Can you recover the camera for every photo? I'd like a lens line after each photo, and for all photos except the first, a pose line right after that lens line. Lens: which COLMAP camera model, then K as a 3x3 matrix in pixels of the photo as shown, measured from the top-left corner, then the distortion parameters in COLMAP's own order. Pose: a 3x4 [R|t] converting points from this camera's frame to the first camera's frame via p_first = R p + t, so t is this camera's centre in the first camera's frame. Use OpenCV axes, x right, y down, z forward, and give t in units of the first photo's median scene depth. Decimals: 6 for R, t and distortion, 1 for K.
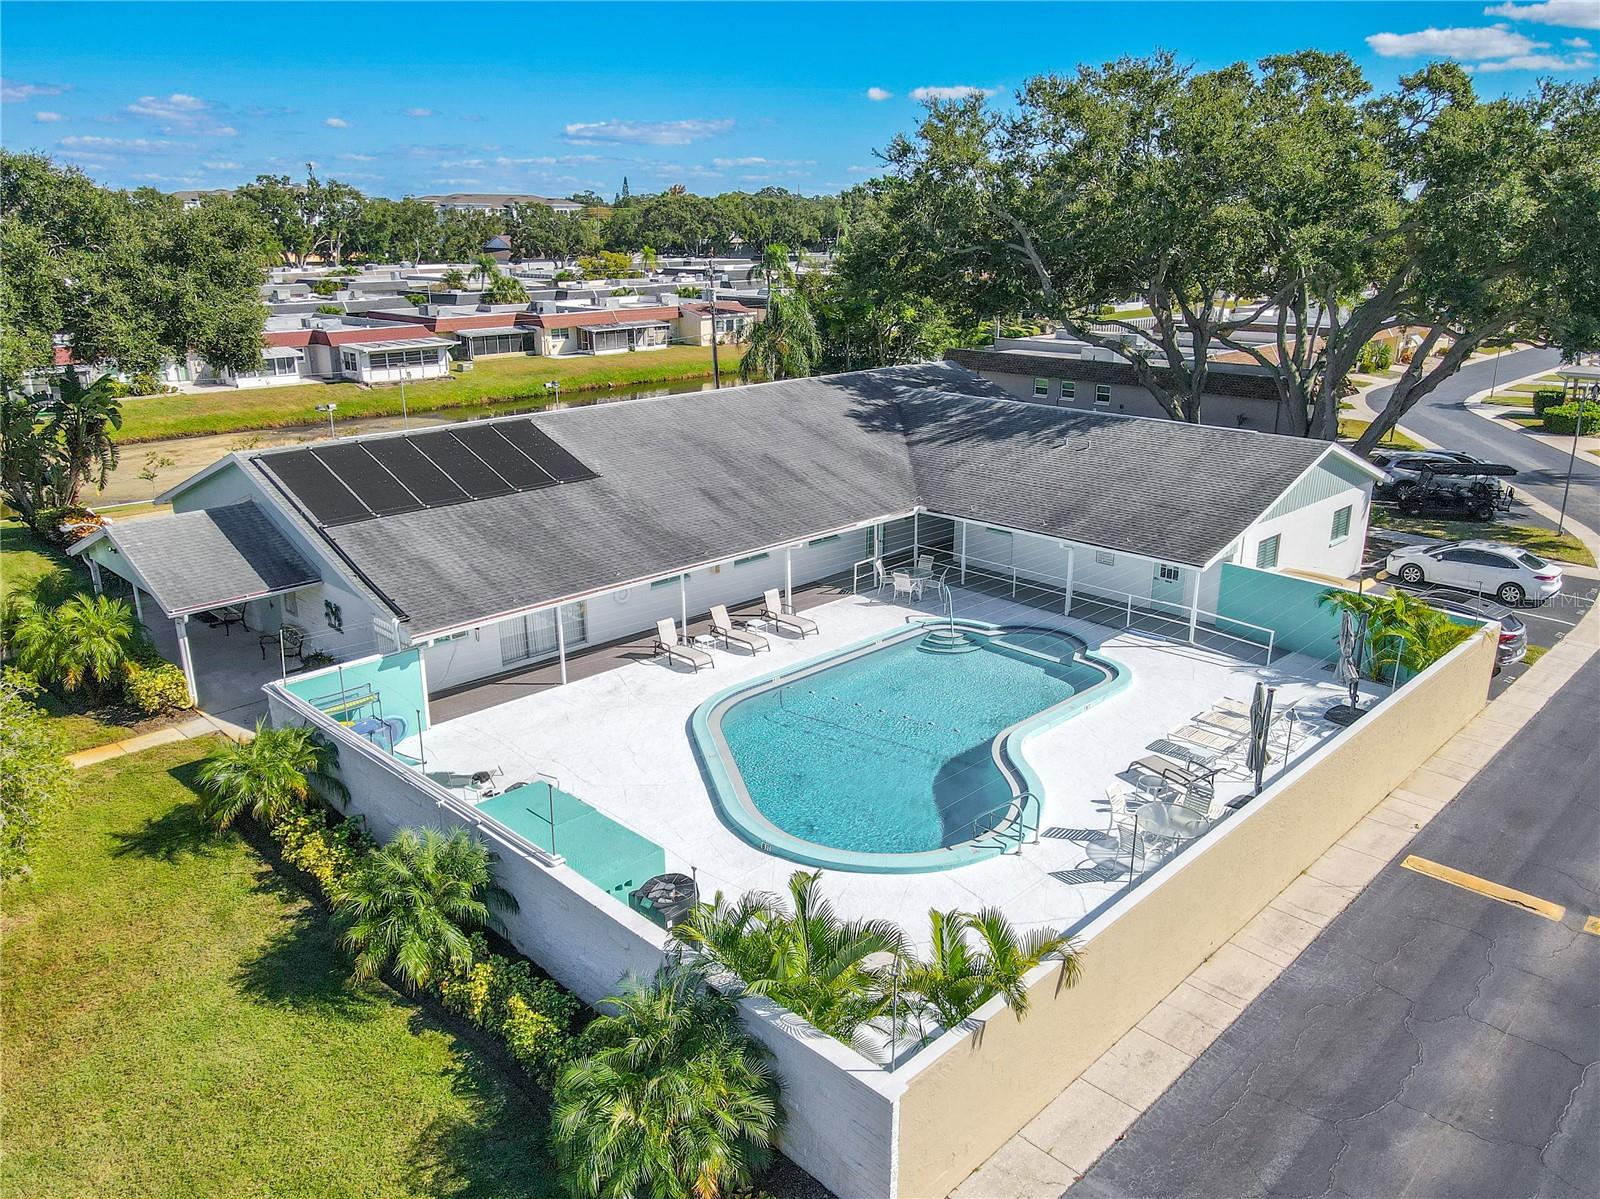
lens RADIAL K [[1149.7, 0, 798.9], [0, 1149.7, 609.2], [0, 0, 1]] dist [0.010236, 0.002851]
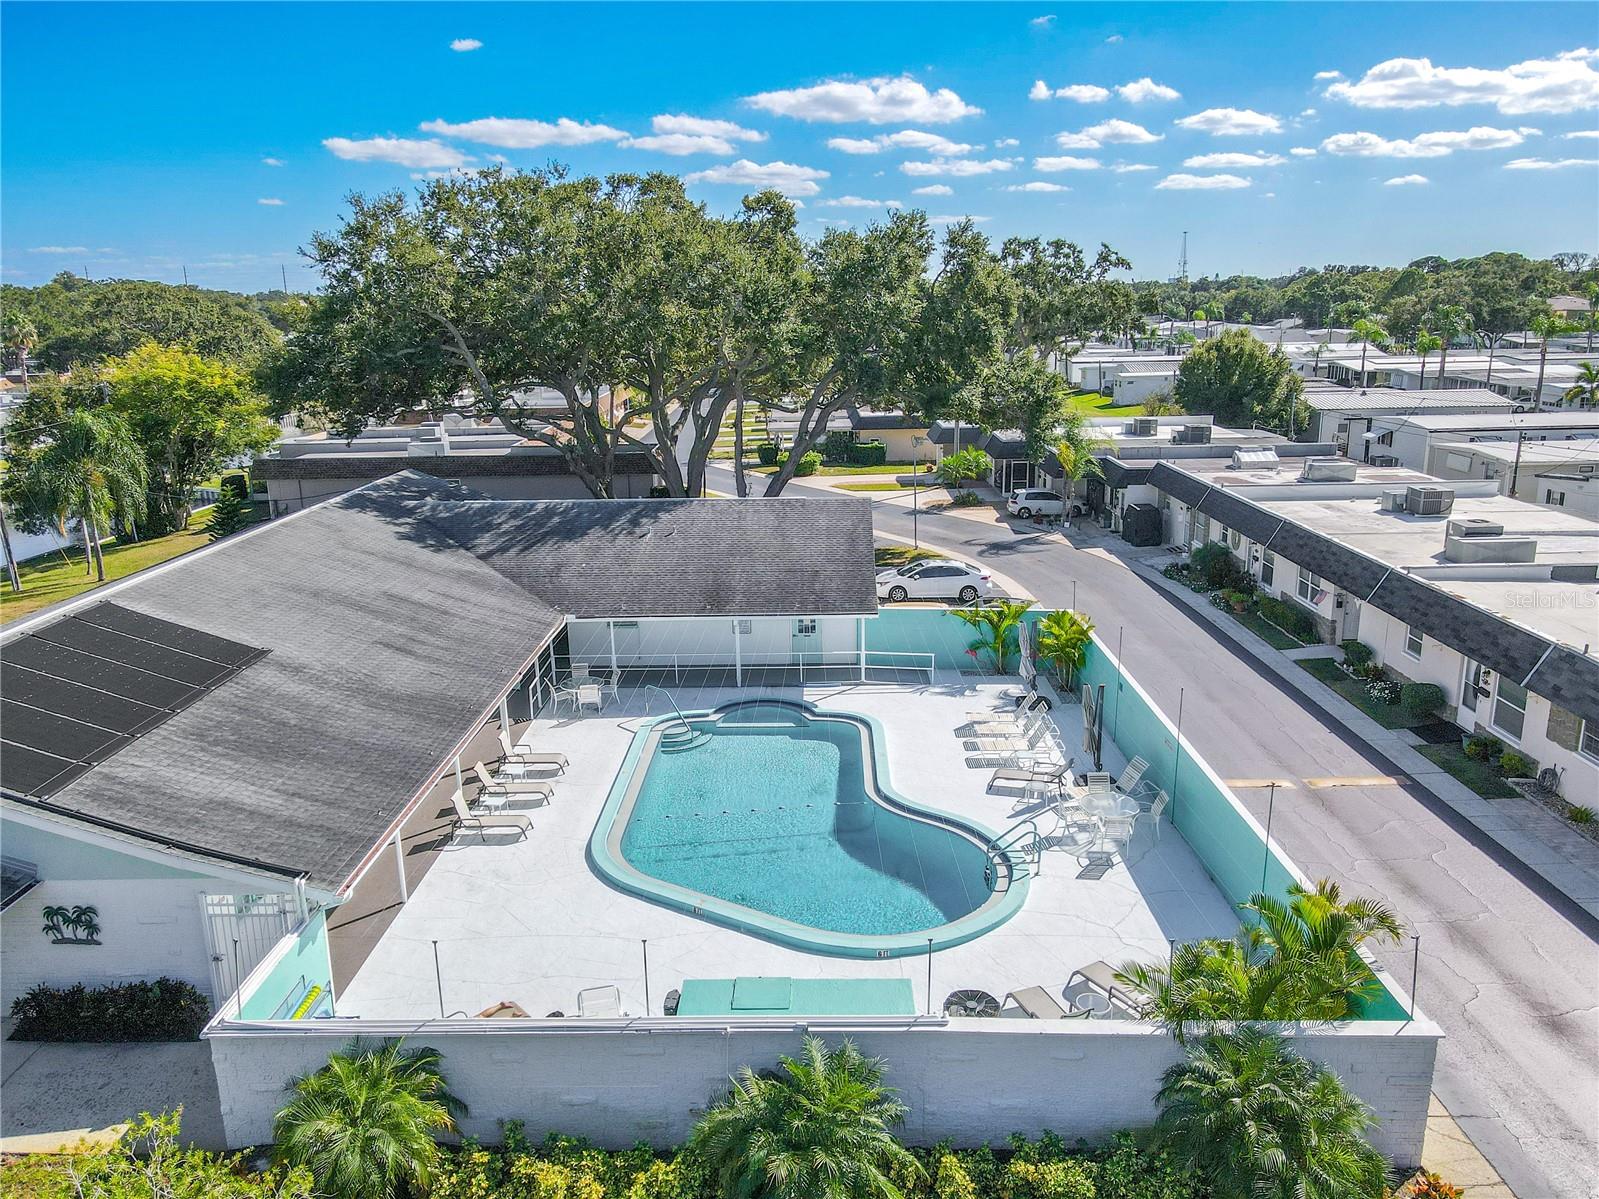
lens RADIAL K [[1149.0, 0, 793.3], [0, 1149.0, 591.9], [0, 0, 1]] dist [0.010236, 0.002851]
pose [[0.732474, -0.177720, 0.657189, -0.433057], [0.232617, 0.972561, 0.003740, -0.075623], [-0.639822, 0.150134, 0.753716, 0.163090]]
